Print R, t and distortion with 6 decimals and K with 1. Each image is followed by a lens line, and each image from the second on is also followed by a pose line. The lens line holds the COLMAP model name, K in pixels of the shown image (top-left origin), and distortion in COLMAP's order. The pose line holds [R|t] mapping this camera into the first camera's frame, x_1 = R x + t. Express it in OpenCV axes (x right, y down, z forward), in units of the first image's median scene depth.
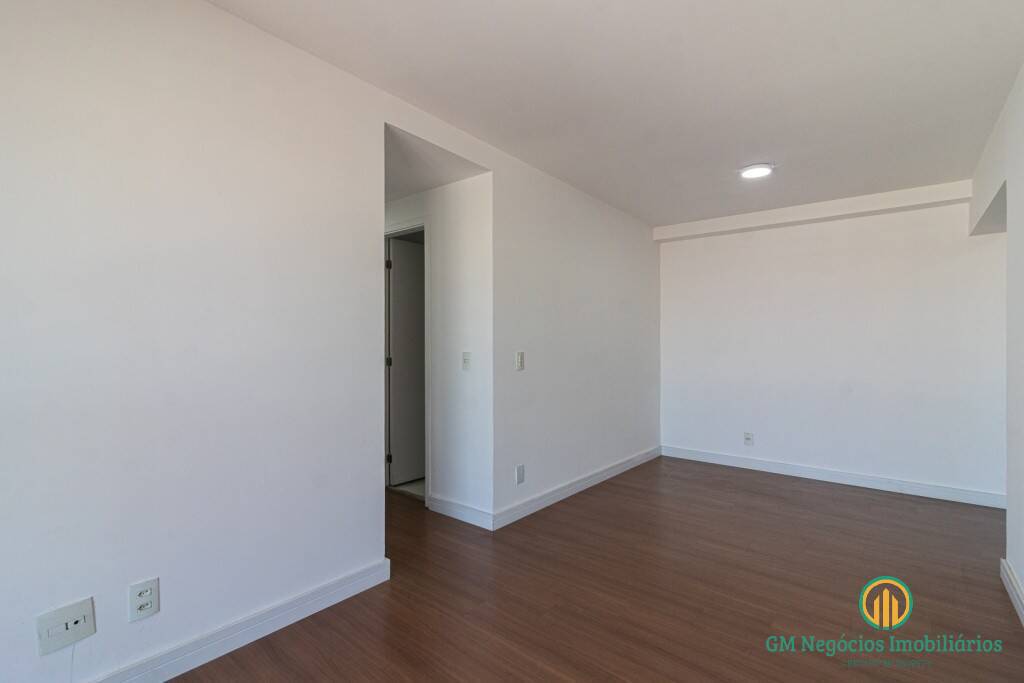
lens RADIAL K [[472.4, 0, 508.4], [0, 472.4, 345.4], [0, 0, 1]] dist [0.001458, 0.000178]
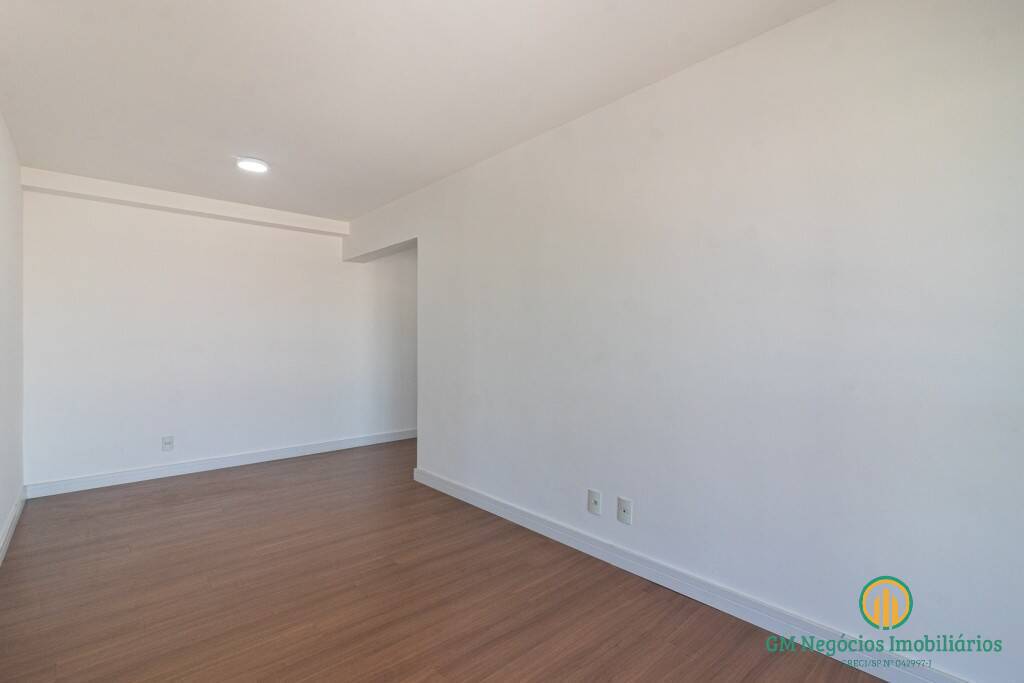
lens RADIAL K [[472.4, 0, 510.4], [0, 472.4, 336.1], [0, 0, 1]] dist [0.001458, 0.000178]
pose [[0.155129, -0.001441, 0.987893, -0.359277], [0.002945, 0.999995, 0.000996, -0.005644], [-0.987890, 0.002755, 0.155132, 0.287204]]
